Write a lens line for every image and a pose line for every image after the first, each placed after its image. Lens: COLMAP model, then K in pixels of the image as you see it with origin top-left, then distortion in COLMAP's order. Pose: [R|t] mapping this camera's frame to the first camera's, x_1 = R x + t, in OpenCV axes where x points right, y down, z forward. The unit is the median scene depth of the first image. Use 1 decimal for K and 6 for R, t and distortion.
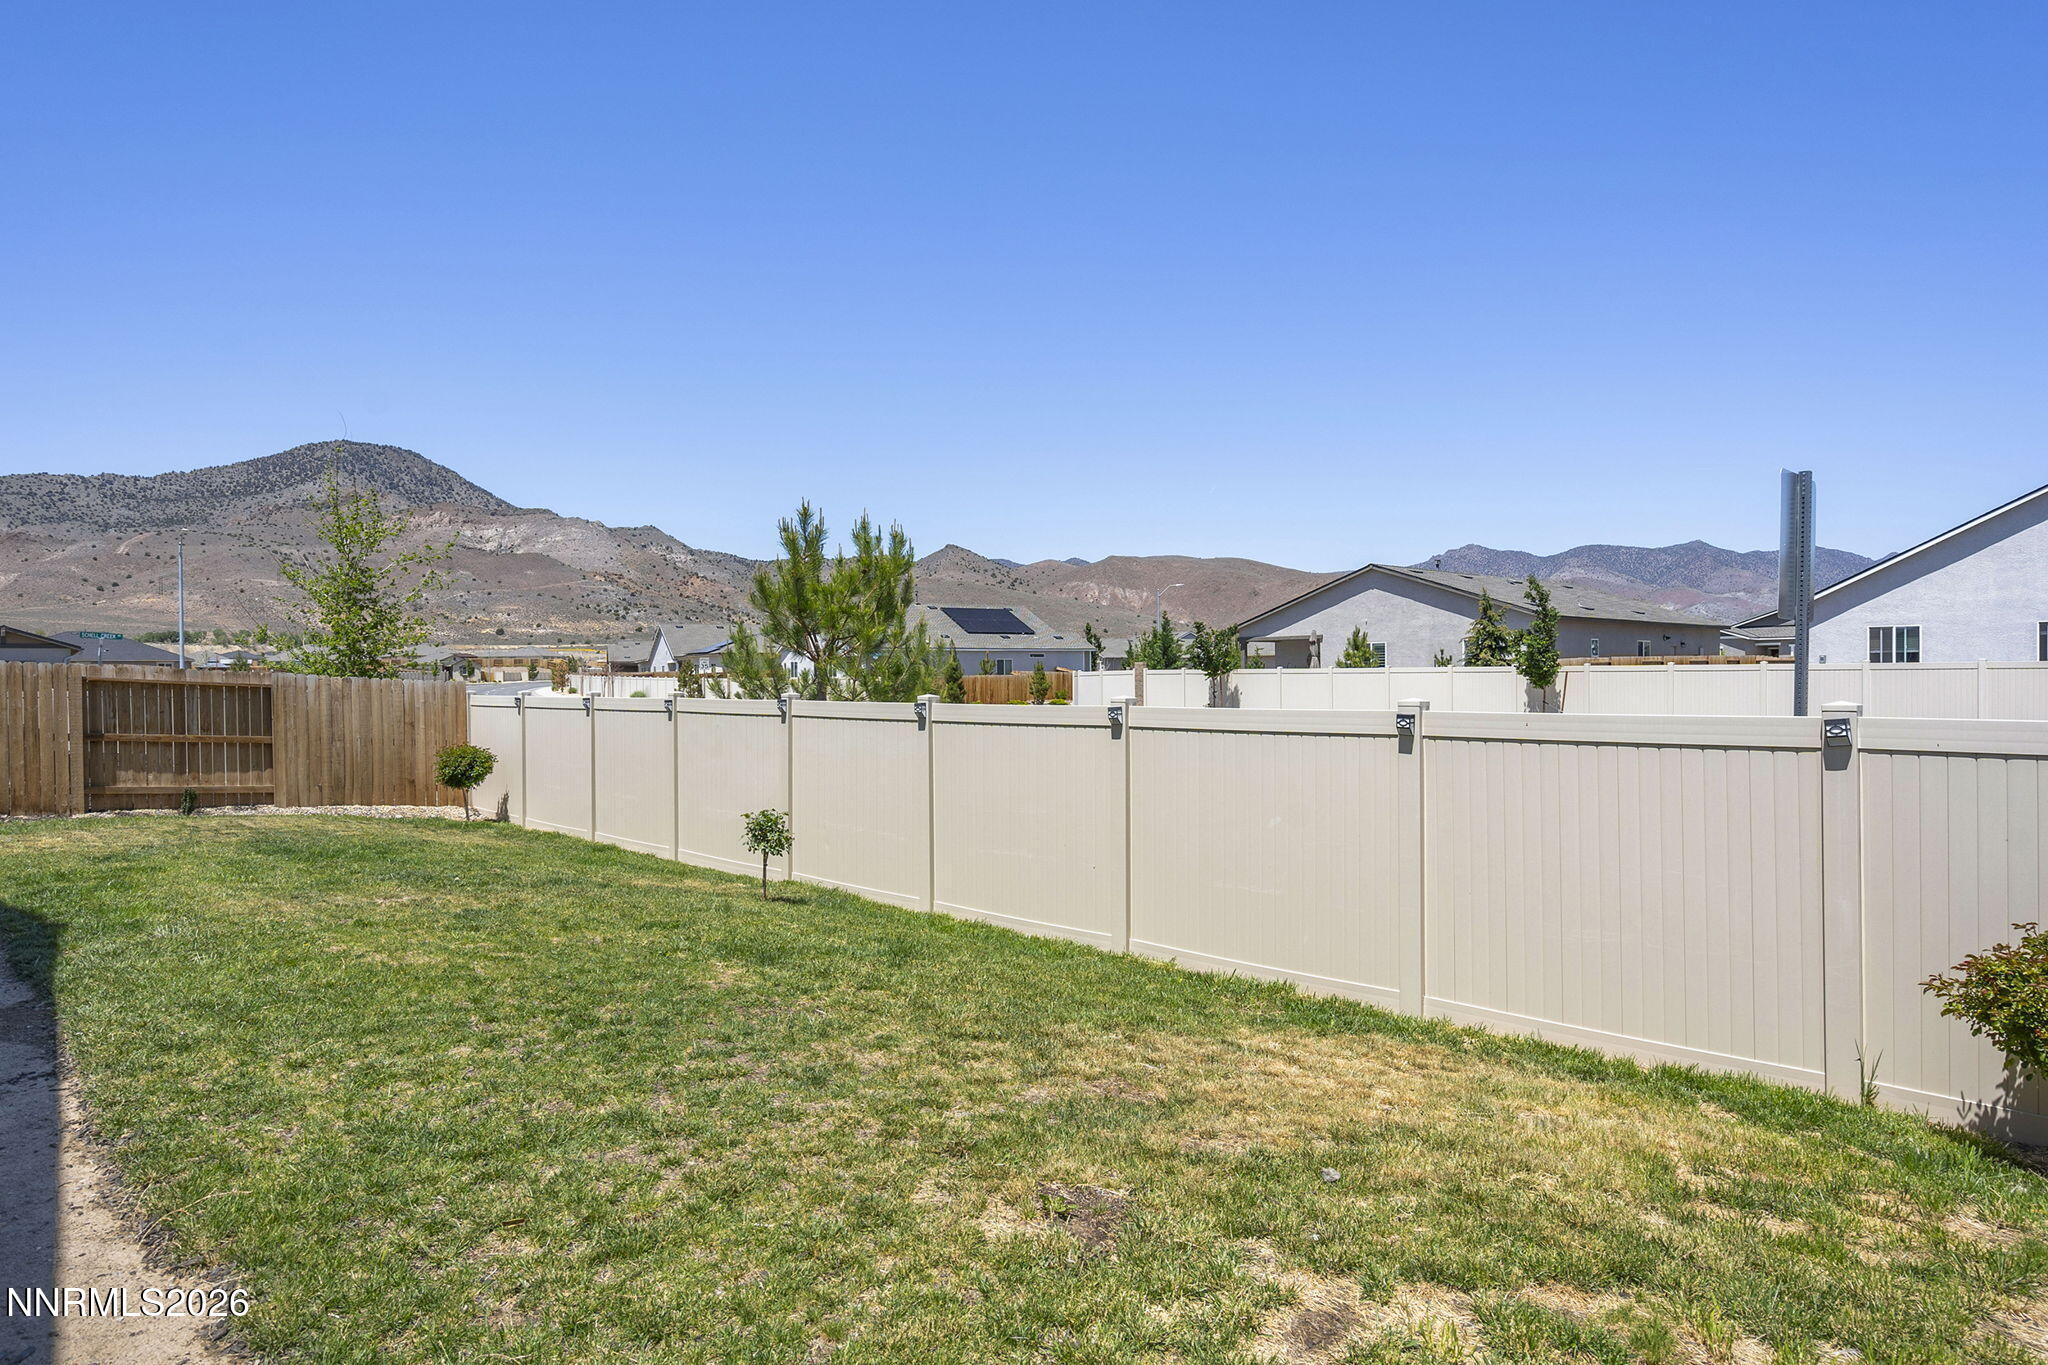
lens RADIAL K [[1287.1, 0, 1018.1], [0, 1287.1, 687.0], [0, 0, 1]] dist [-0.001973, 0.000863]
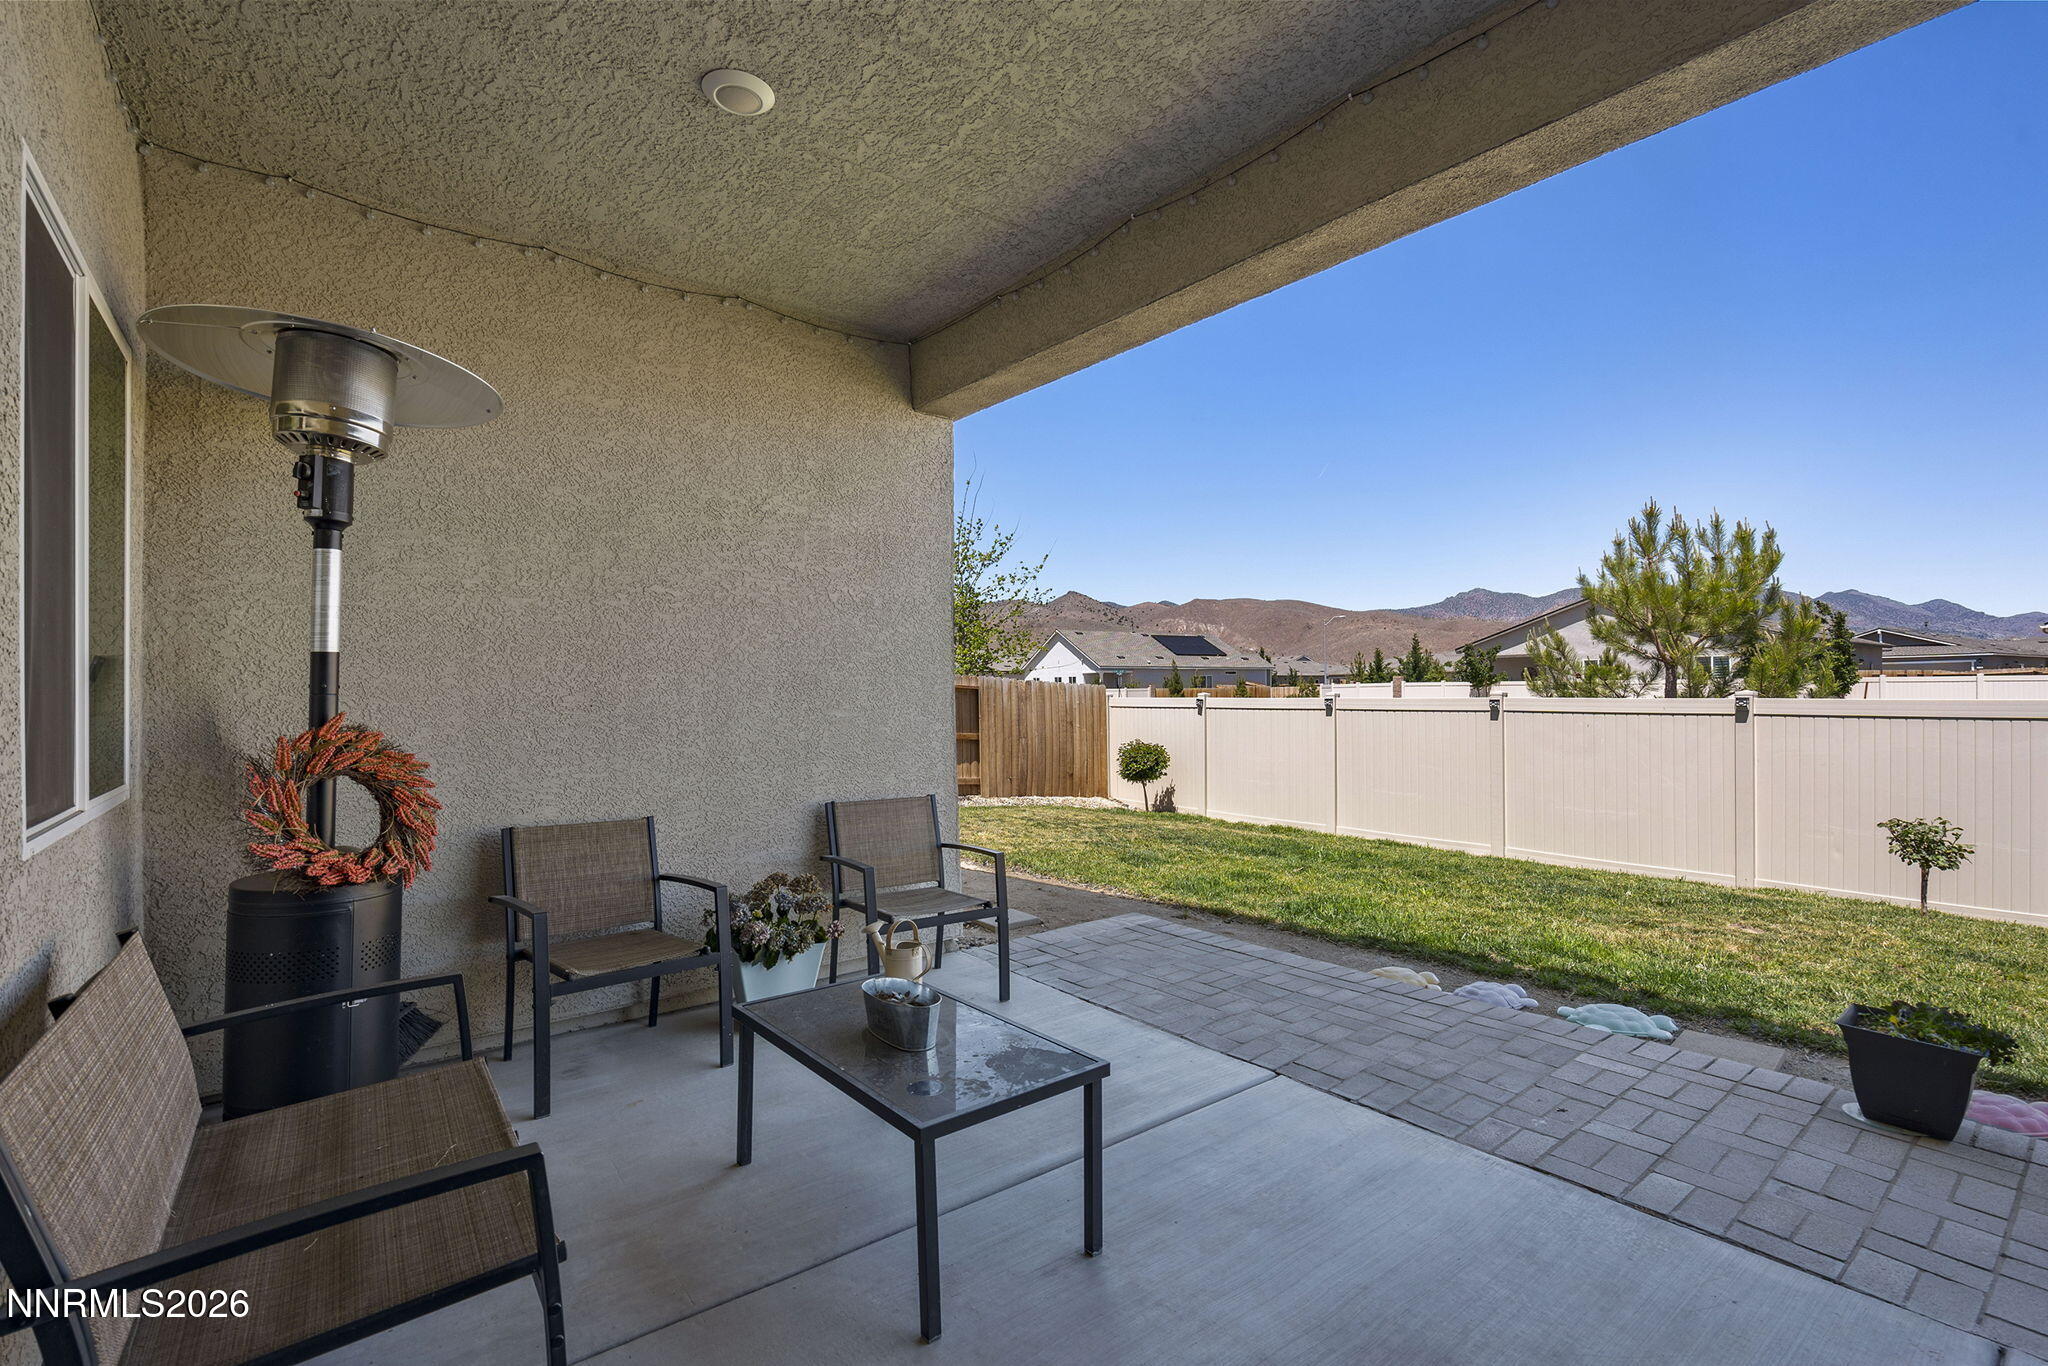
lens RADIAL K [[957.8, 0, 1033.5], [0, 957.8, 682.4], [0, 0, 1]] dist [-0.001373, 0.003069]
pose [[0.997717, 0.000976, -0.067529, -0.256068], [-0.002132, 0.999852, -0.017050, 0.004462], [0.067503, 0.017155, 0.997572, 0.097548]]
